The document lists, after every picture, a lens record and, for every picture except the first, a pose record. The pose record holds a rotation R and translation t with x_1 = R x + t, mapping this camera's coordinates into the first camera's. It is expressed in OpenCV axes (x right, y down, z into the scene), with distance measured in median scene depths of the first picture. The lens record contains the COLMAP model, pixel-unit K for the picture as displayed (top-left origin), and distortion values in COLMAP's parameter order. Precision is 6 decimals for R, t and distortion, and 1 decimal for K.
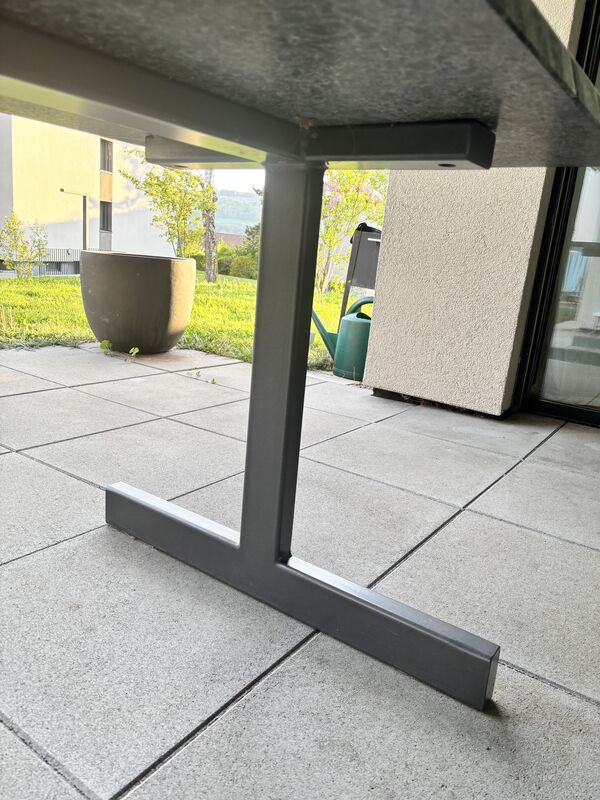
lens RADIAL K [[601.4, 0, 301.6], [0, 601.4, 401.6], [0, 0, 1]] dist [0.029670, -0.013191]
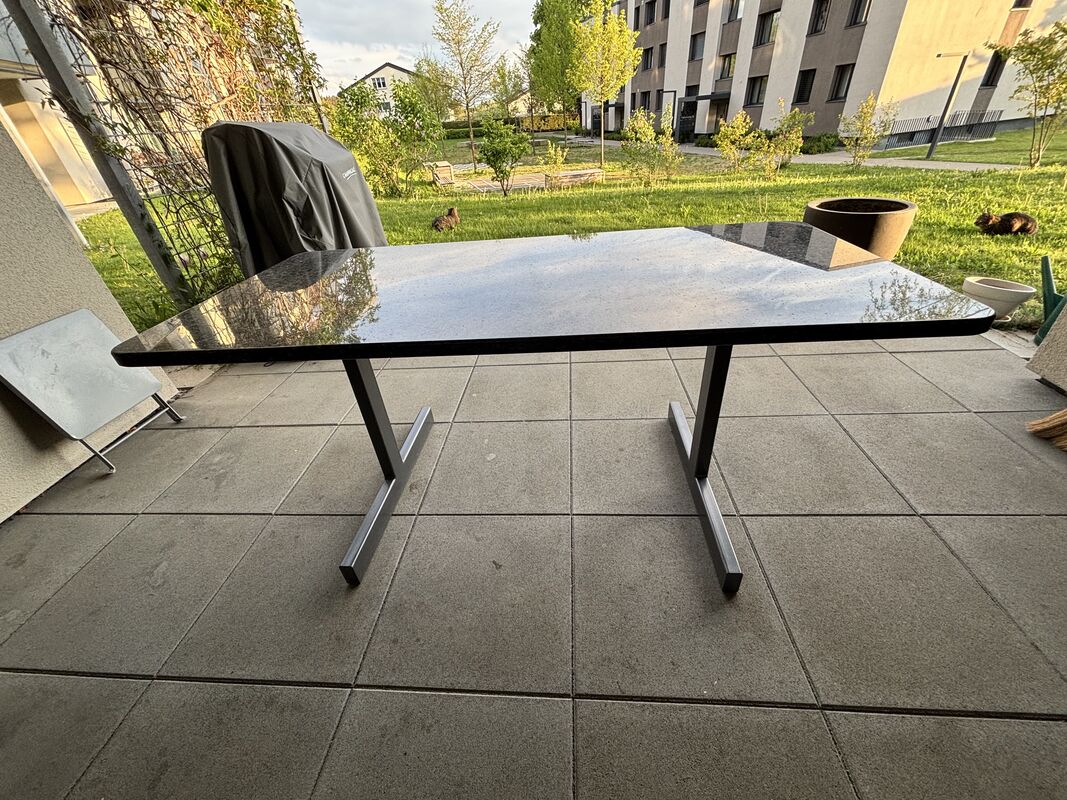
lens RADIAL K [[427.5, 0, 532.2], [0, 427.5, 397.1], [0, 0, 1]] dist [-0.000249, -0.000139]
pose [[0.501047, 0.358568, -0.787643, 0.032193], [-0.088337, 0.926564, 0.365616, -0.020228], [0.860900, -0.113613, 0.495927, -0.006245]]
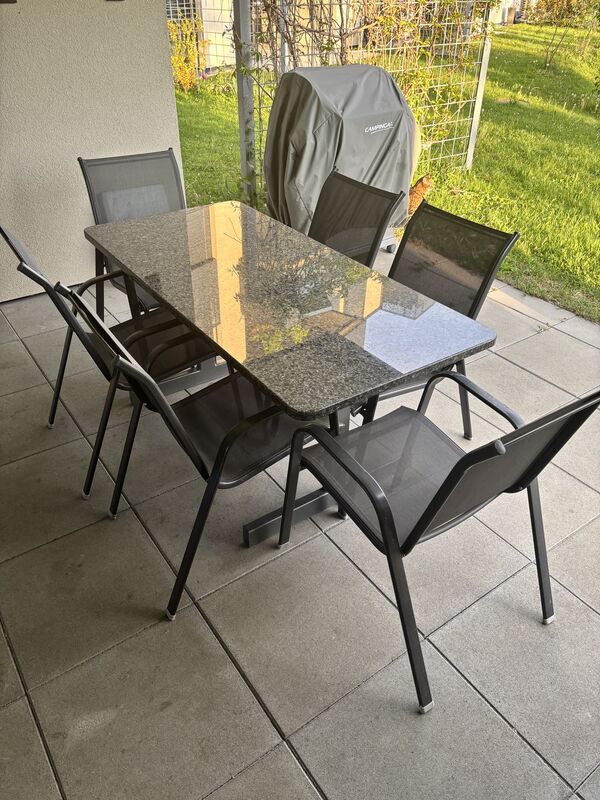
lens RADIAL K [[601.4, 0, 301.4], [0, 601.4, 400.2], [0, 0, 1]] dist [0.029670, -0.013191]
pose [[-0.336075, 0.457614, -0.823190, 0.078988], [-0.272571, 0.789369, 0.550093, -0.056607], [0.901531, 0.409251, -0.140555, 0.049761]]
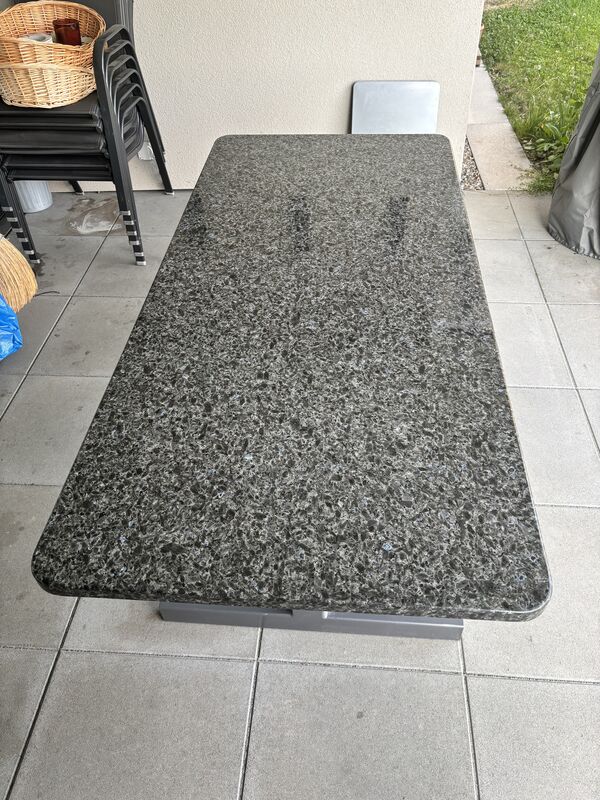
lens RADIAL K [[601.4, 0, 298.2], [0, 601.4, 401.6], [0, 0, 1]] dist [0.029670, -0.013191]
pose [[-0.861441, 0.314492, -0.398766, 0.019280], [-0.163830, 0.571129, 0.804345, -0.059854], [0.480707, 0.758226, -0.440471, 0.058475]]
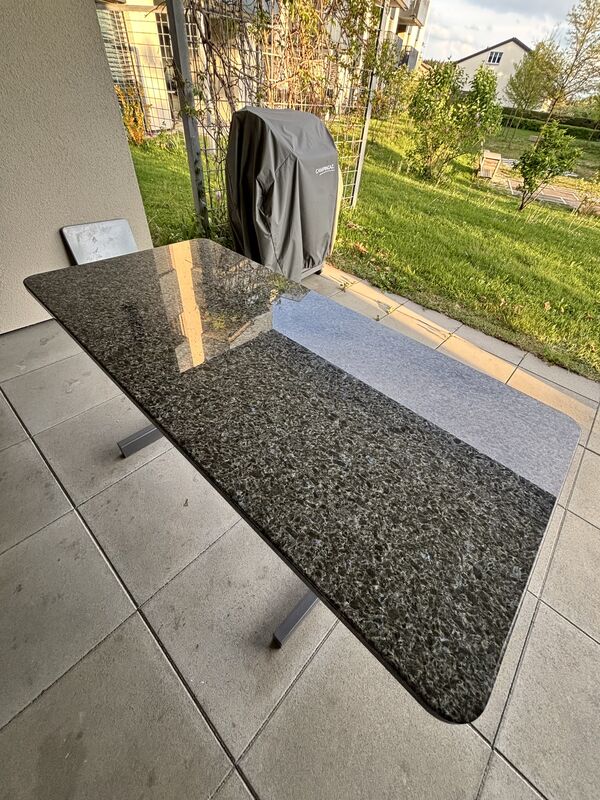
lens RADIAL K [[320.5, 0, 302.6], [0, 320.5, 400.5], [0, 0, 1]] dist [-0.000249, -0.000139]
pose [[-0.128658, 0.616743, -0.776579, 0.026205], [-0.326691, 0.713017, 0.620387, -0.038943], [0.936333, 0.333520, 0.109749, 0.023589]]
